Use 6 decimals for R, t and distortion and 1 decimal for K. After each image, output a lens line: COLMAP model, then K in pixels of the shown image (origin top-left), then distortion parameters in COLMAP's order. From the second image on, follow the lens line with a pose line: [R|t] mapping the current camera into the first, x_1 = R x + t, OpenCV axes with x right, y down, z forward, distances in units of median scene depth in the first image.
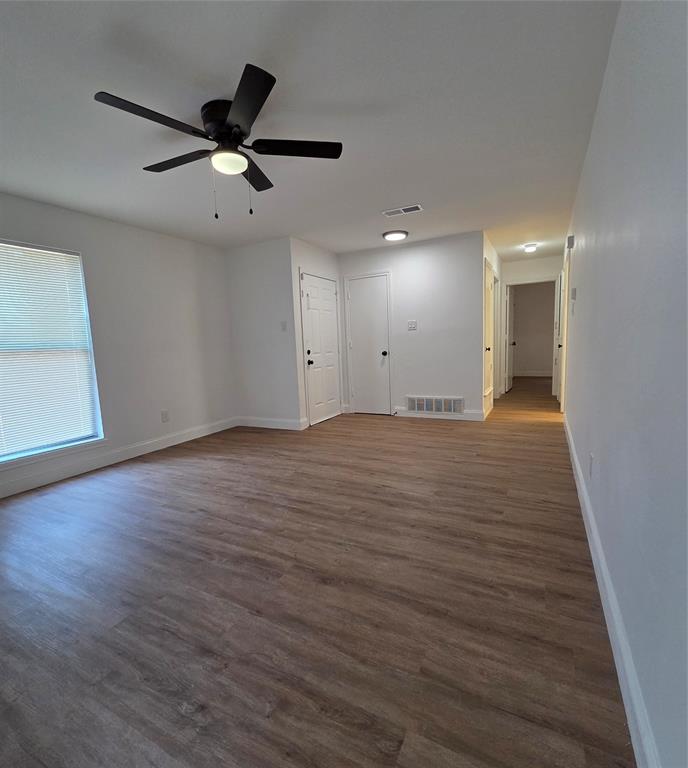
lens RADIAL K [[374.9, 0, 338.3], [0, 374.9, 386.3], [0, 0, 1]] dist [0.004329, -0.000770]
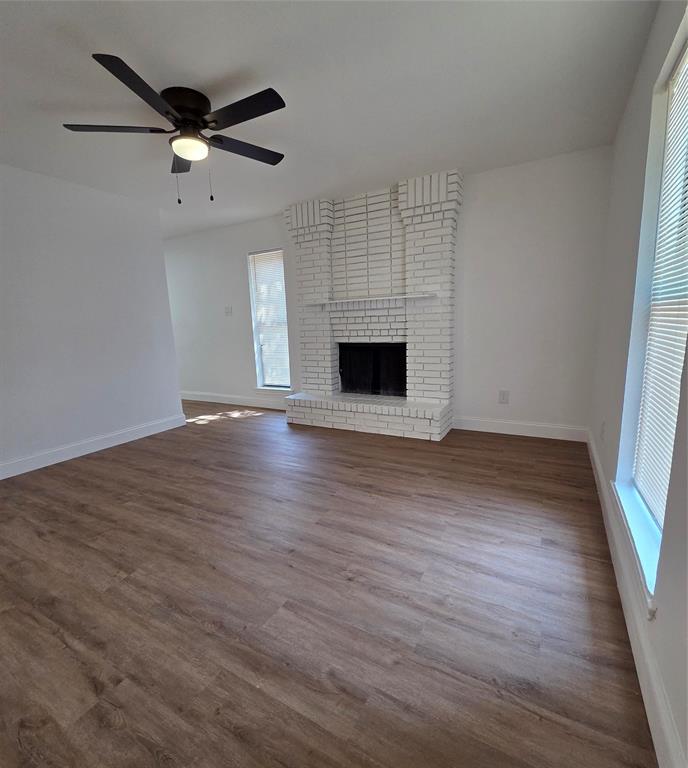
lens RADIAL K [[374.9, 0, 338.3], [0, 374.9, 386.3], [0, 0, 1]] dist [0.004329, -0.000770]
pose [[-0.996469, 0.074059, 0.039546, -0.553761], [0.082236, 0.955856, 0.282093, -0.187713], [-0.016909, 0.284349, -0.958572, 1.759097]]
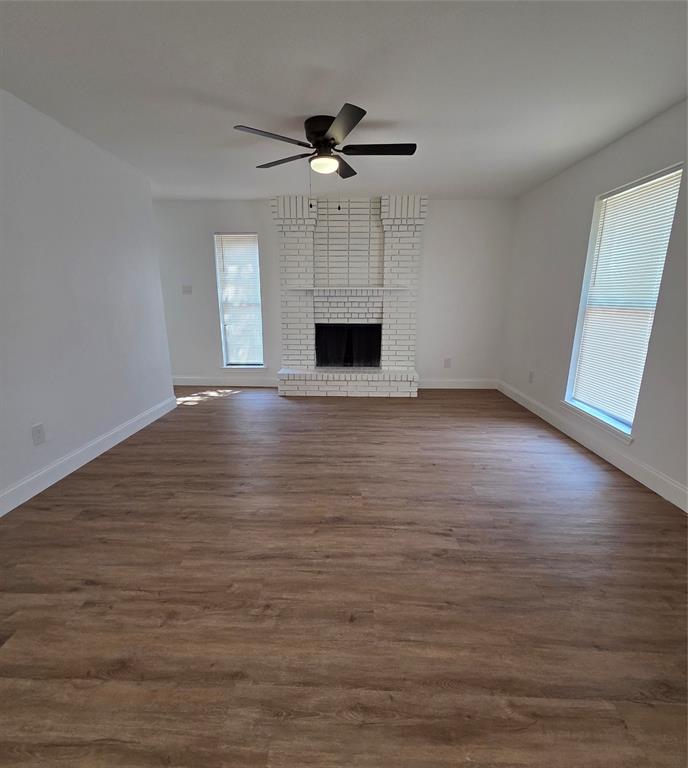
lens RADIAL K [[374.9, 0, 338.3], [0, 374.9, 386.3], [0, 0, 1]] dist [0.004329, -0.000770]
pose [[-0.899388, 0.144177, -0.412691, 0.240405], [-0.011798, 0.935698, 0.352605, -0.281216], [0.436992, 0.321997, -0.839855, 1.877909]]
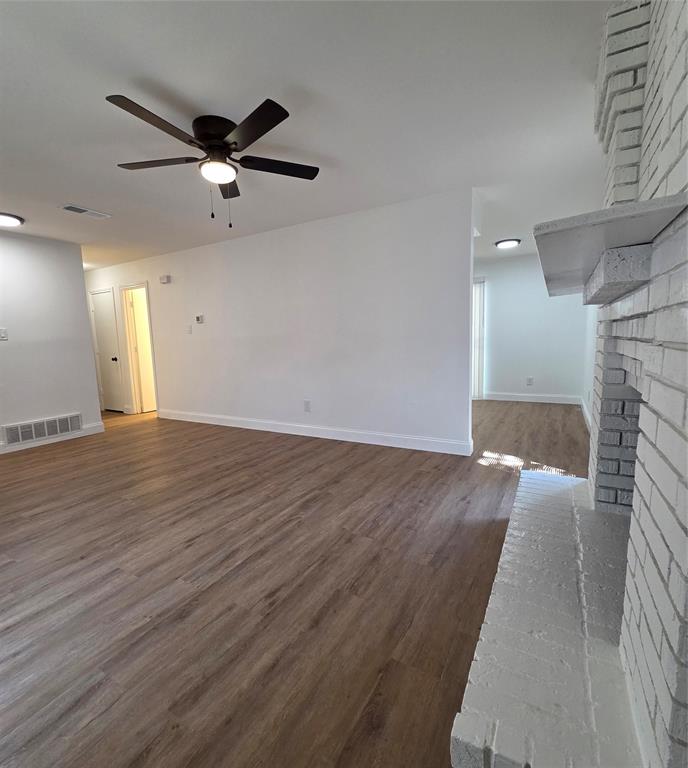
lens RADIAL K [[374.9, 0, 338.3], [0, 374.9, 386.3], [0, 0, 1]] dist [0.004329, -0.000770]
pose [[0.037946, -0.081589, 0.995943, -1.127208], [0.147427, 0.986212, 0.075174, -0.021803], [-0.988345, 0.143977, 0.049451, 0.568159]]
